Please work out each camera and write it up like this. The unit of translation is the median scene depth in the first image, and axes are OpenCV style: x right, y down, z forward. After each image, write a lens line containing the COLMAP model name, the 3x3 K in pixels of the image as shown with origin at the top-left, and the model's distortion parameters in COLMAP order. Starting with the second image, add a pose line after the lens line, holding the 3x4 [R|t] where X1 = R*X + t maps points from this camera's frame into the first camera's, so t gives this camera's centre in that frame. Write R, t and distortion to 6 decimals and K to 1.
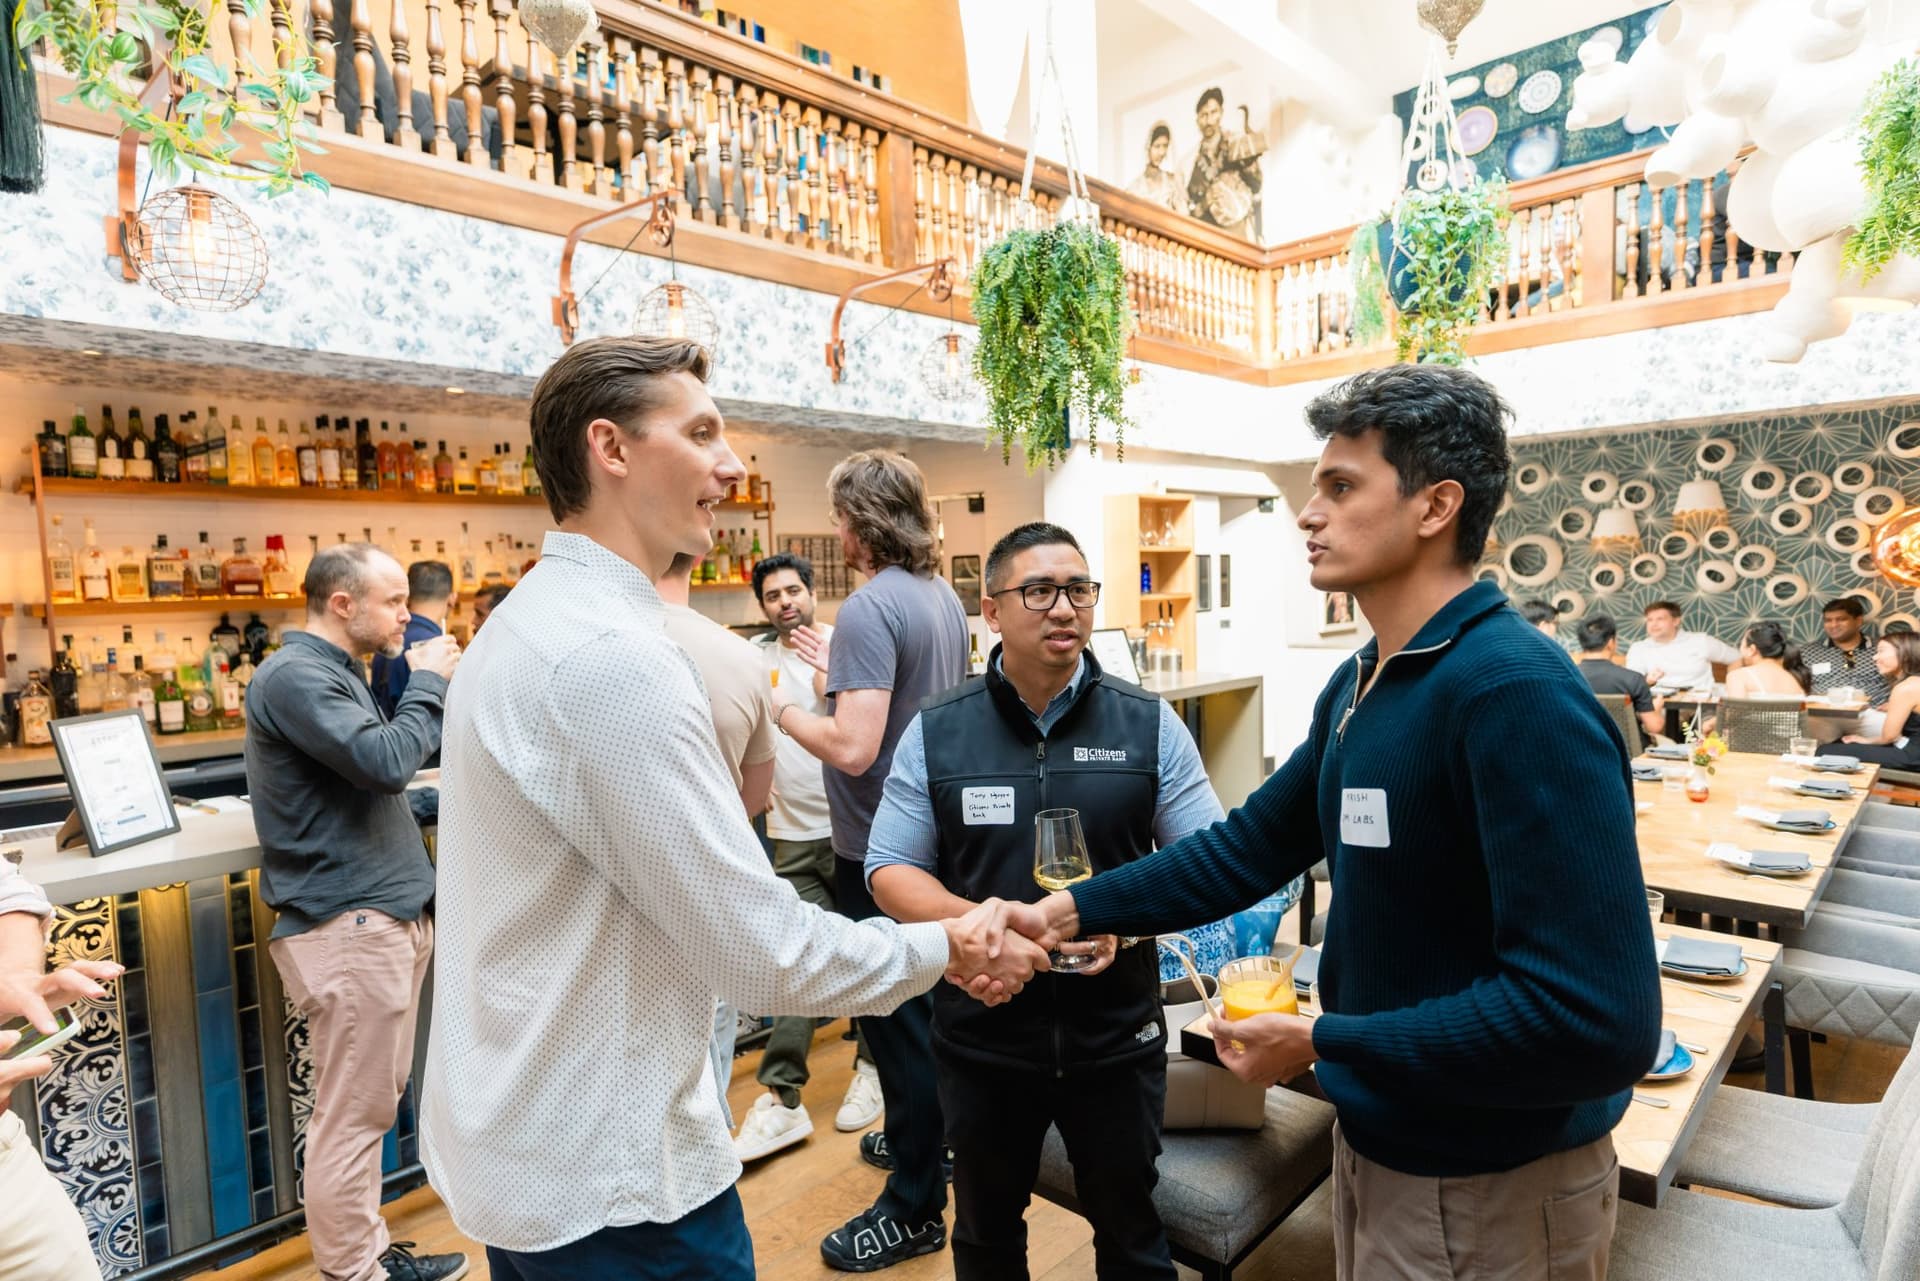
lens RADIAL K [[1061.0, 0, 951.2], [0, 1061.0, 659.8], [0, 0, 1]] dist [0.002204, 0.000147]
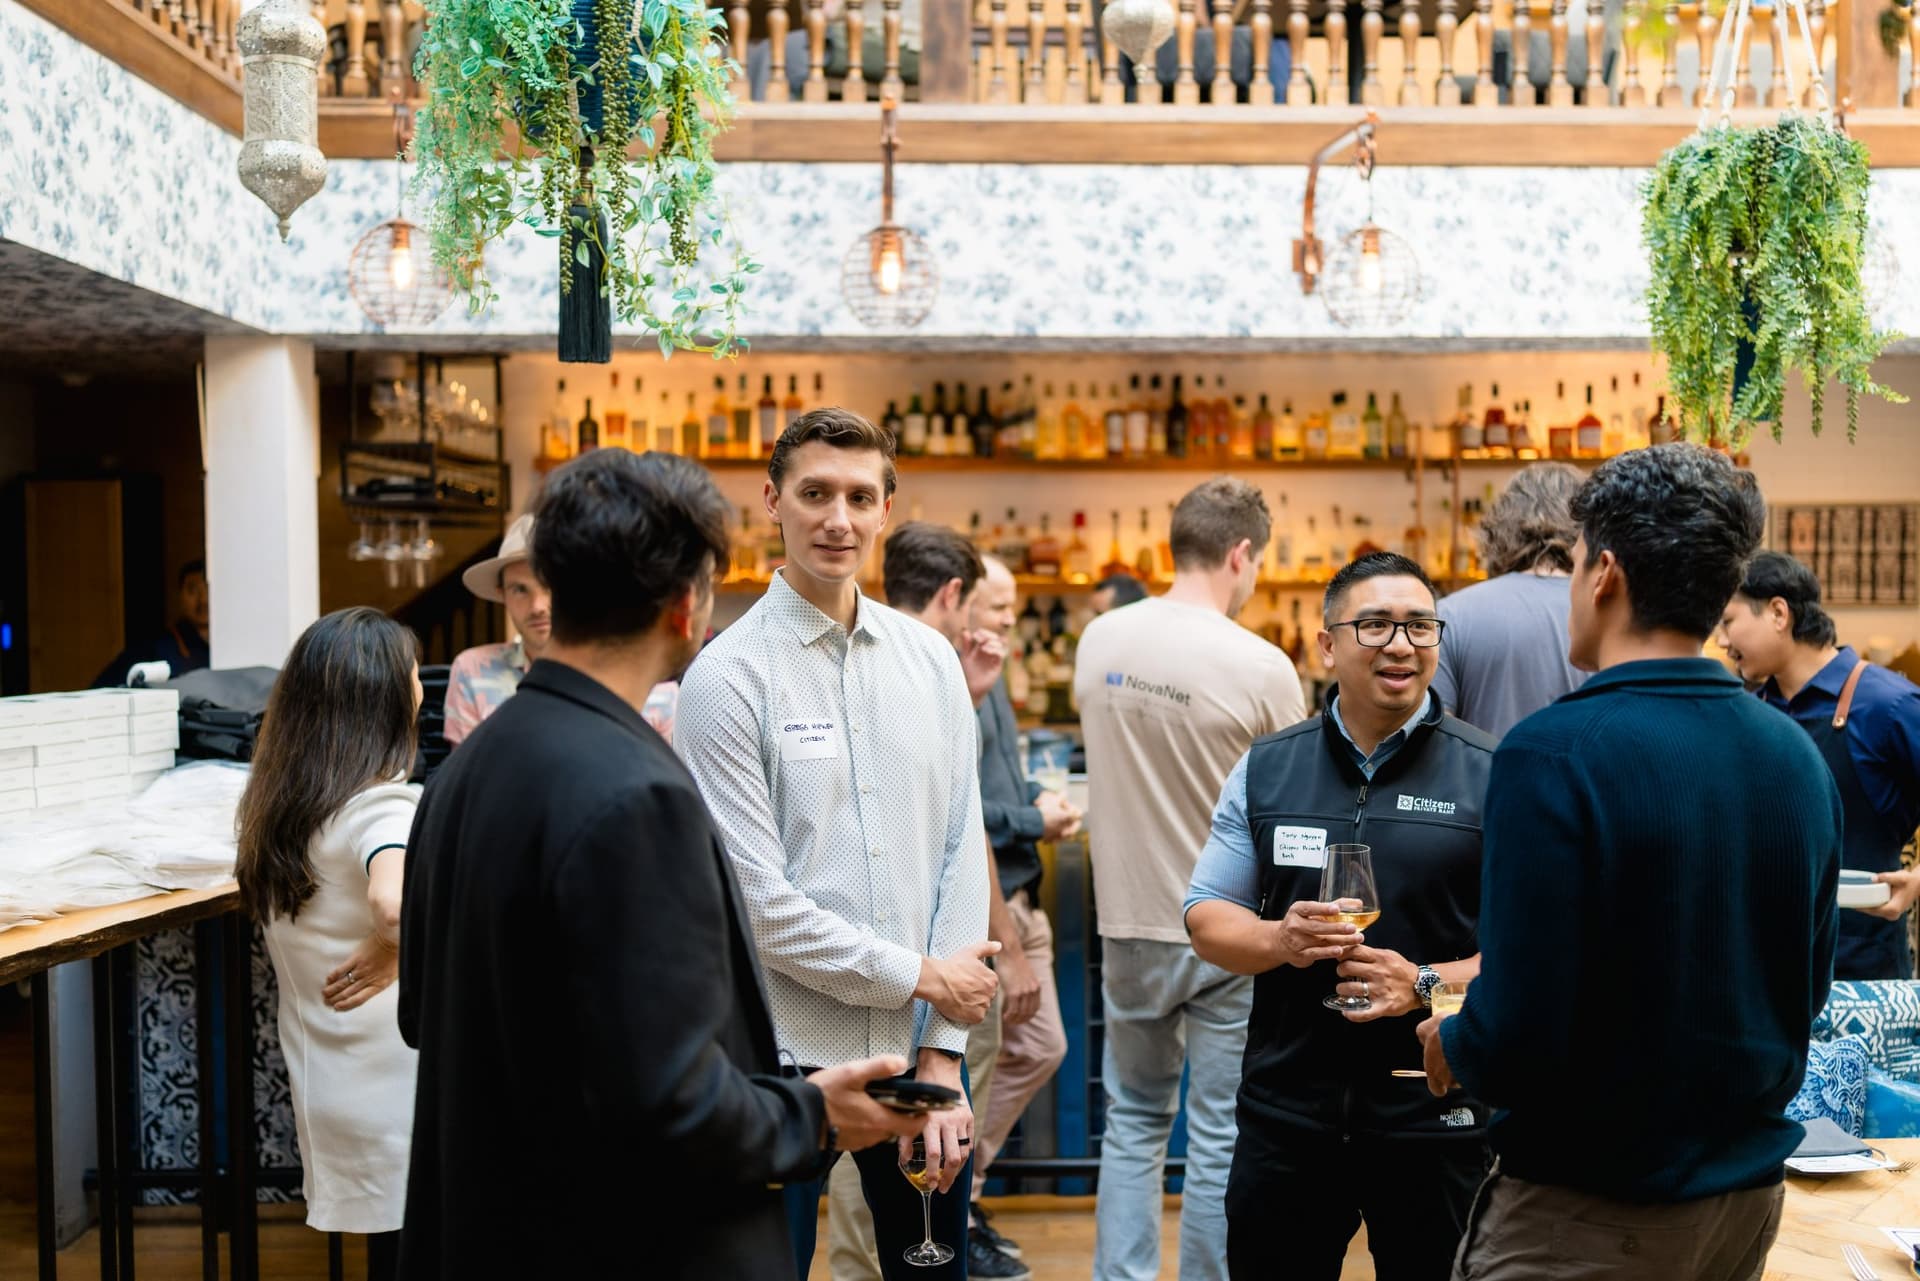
lens RADIAL K [[2083.1, 0, 1098.8], [0, 2083.1, 678.7], [0, 0, 1]] dist [-0.013288, -0.018678]
pose [[0.722756, 0.070006, -0.687548, 0.605722], [-0.071616, 0.997087, 0.026239, -0.024229], [0.687382, 0.030275, 0.725665, -0.265631]]
